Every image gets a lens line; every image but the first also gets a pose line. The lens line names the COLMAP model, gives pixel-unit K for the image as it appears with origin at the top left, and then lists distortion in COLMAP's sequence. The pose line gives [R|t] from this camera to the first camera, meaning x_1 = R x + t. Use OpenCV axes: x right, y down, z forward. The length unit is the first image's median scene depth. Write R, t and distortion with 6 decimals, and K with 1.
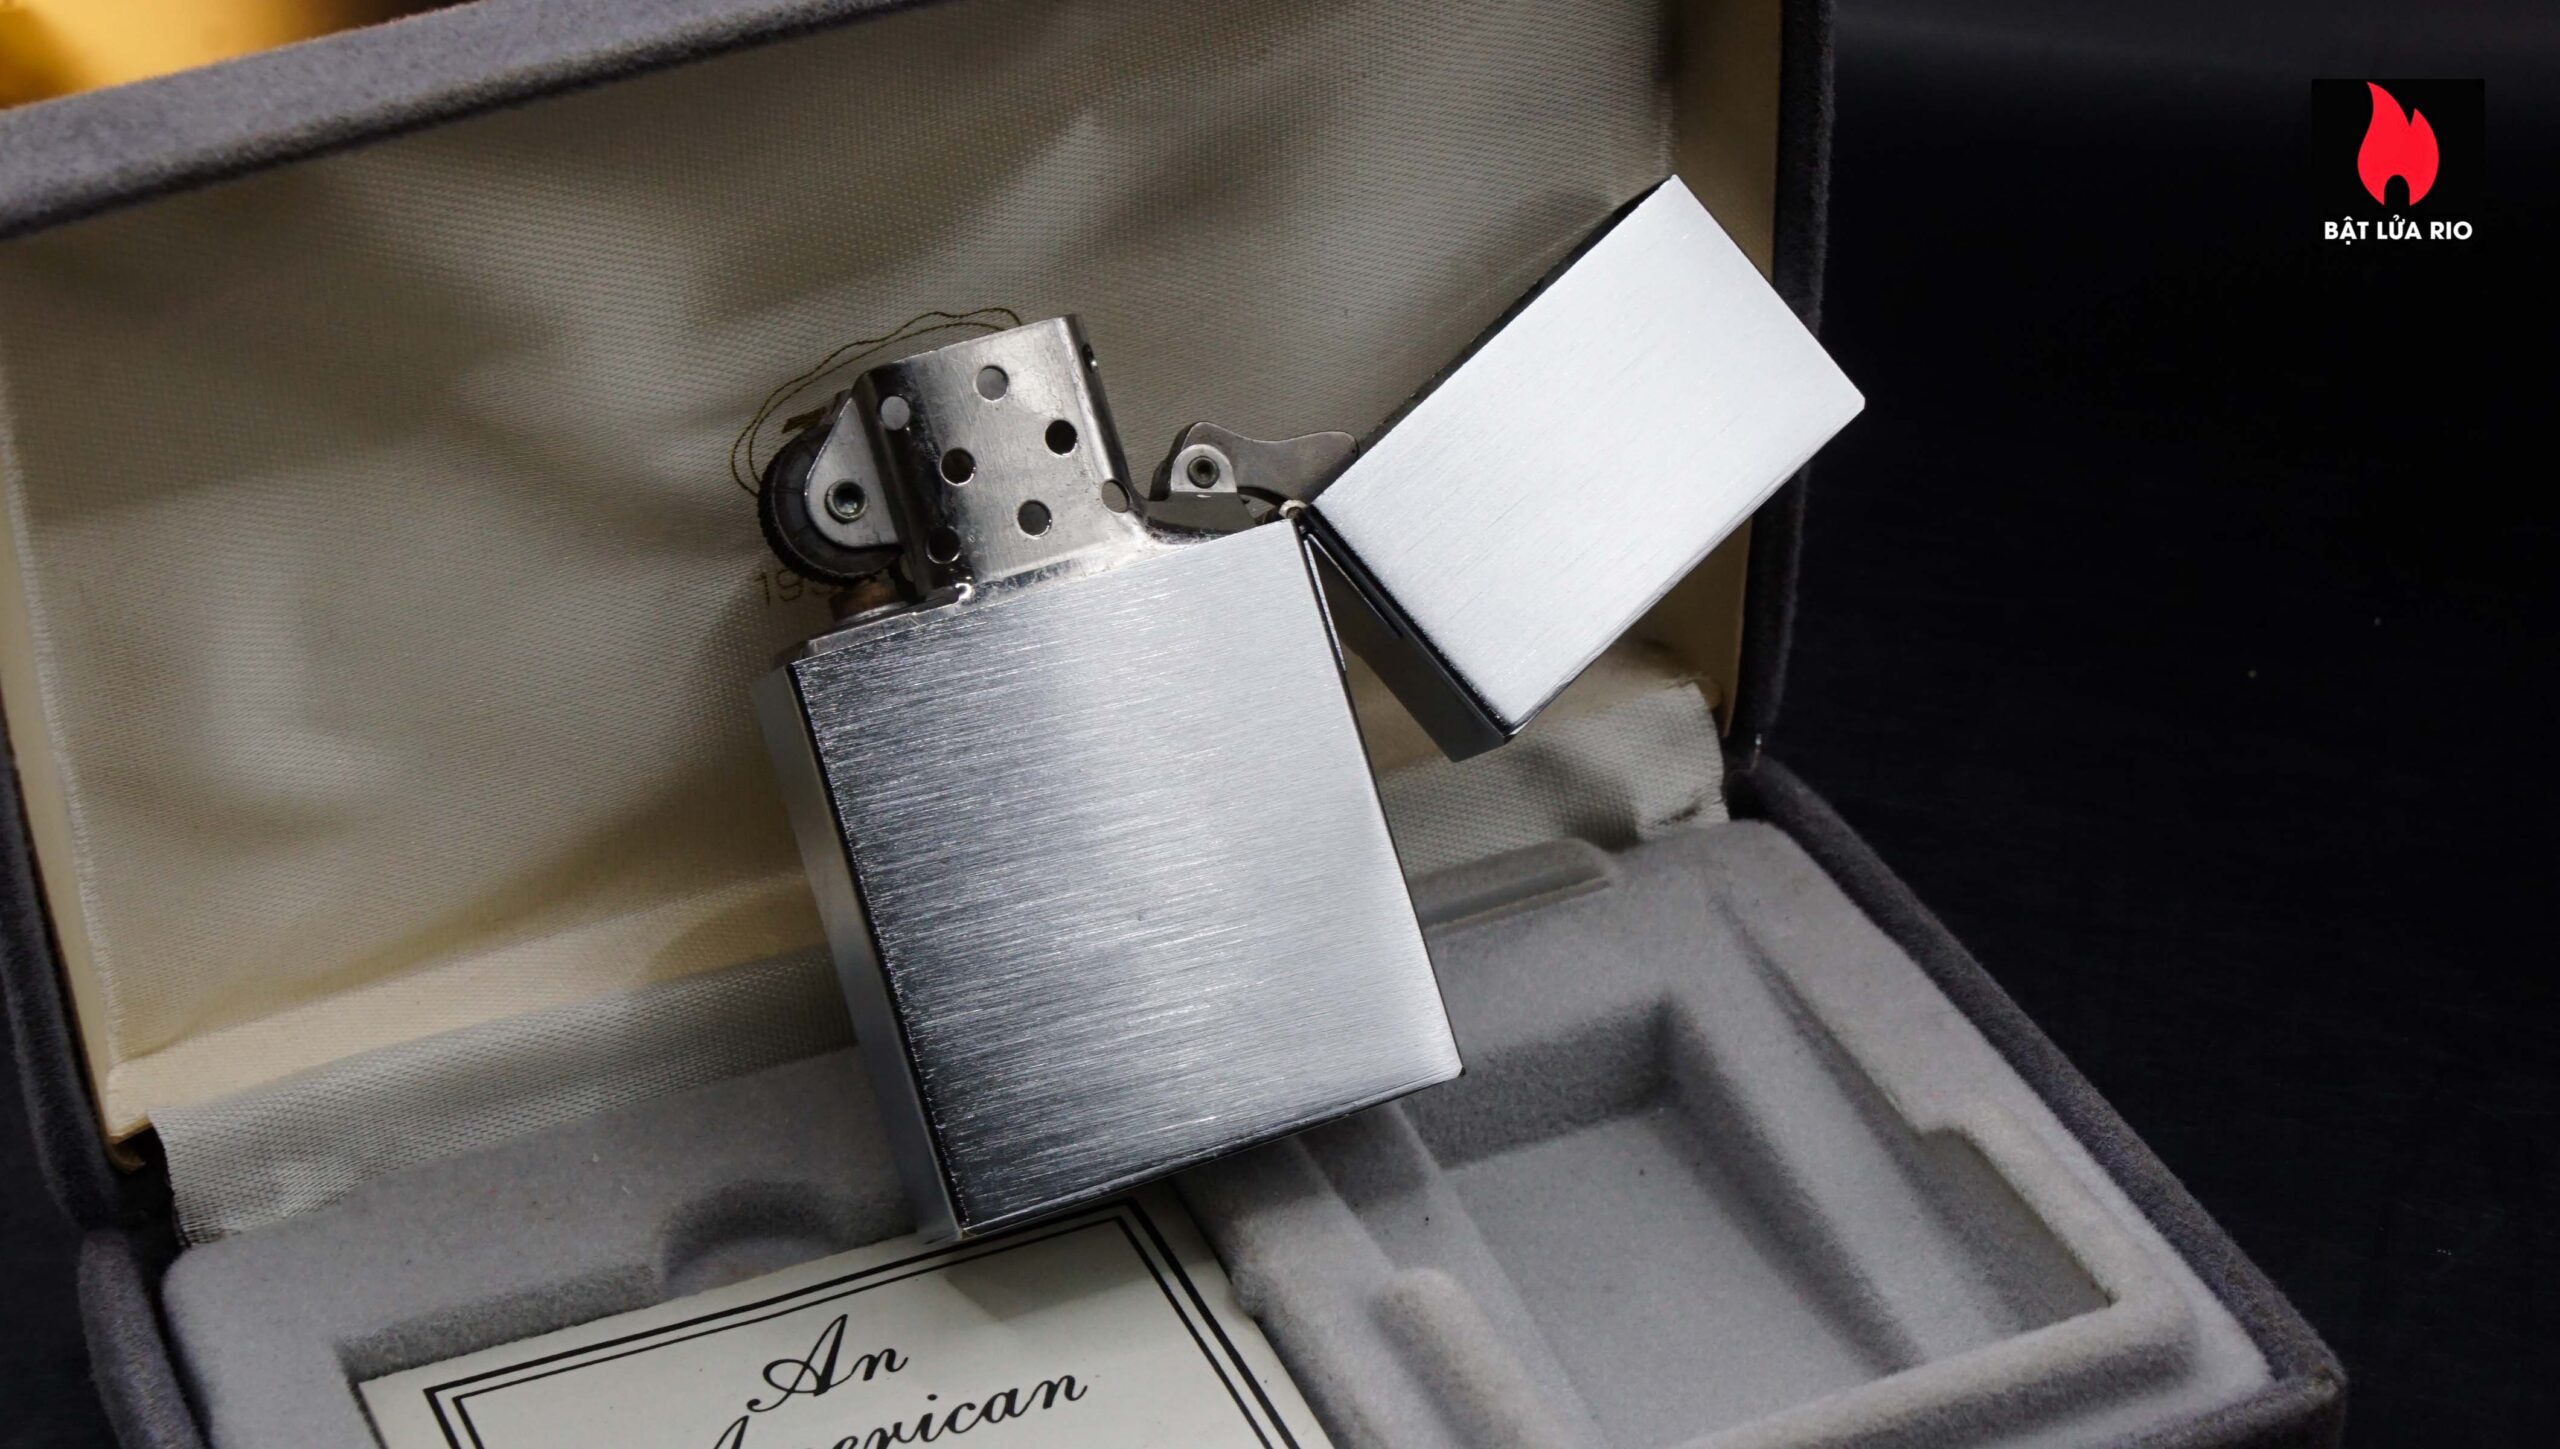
lens RADIAL K [[5720.8, 0, 1274.3], [0, 5720.8, 703.4], [0, 0, 1]] dist [-0.011604, 0.000000]
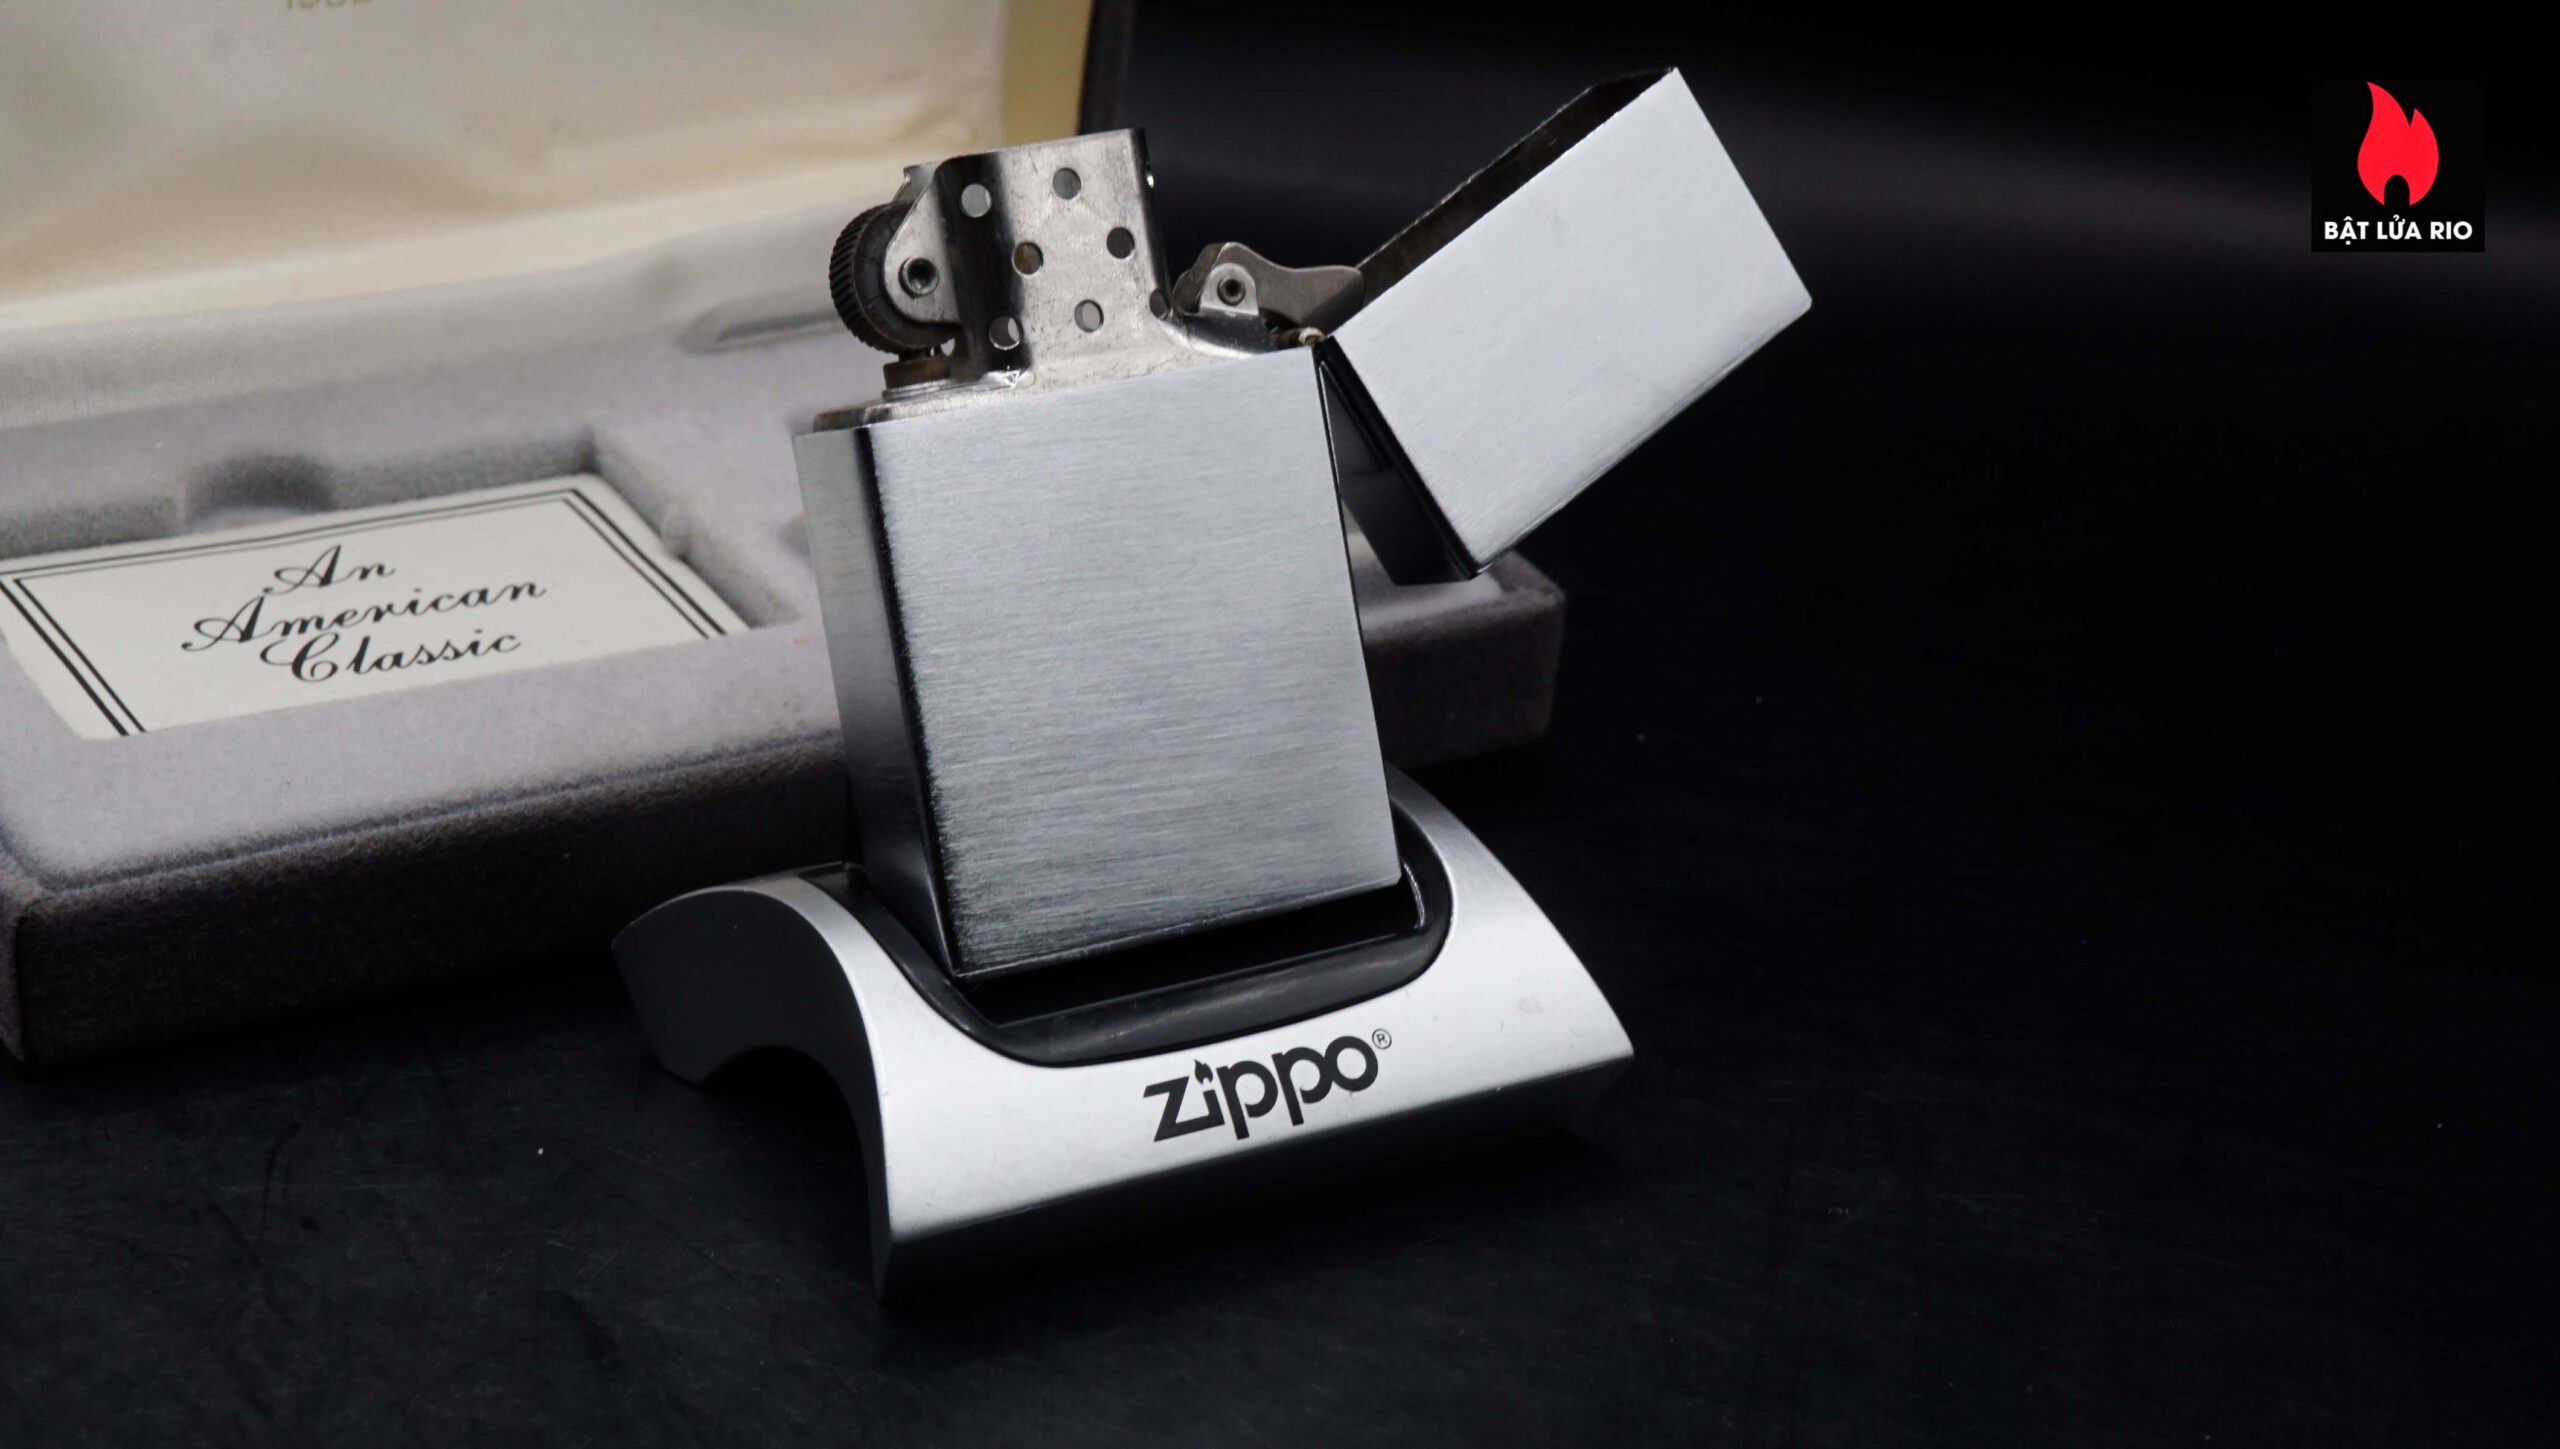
lens RADIAL K [[6216.3, 0, 1196.4], [0, 6216.3, 715.2], [0, 0, 1]] dist [0.114552, 0.000000]
pose [[0.991070, 0.038882, 0.127545, -0.062927], [-0.022577, 0.991661, -0.126879, 0.308532], [-0.131415, 0.122867, 0.983684, -0.316409]]
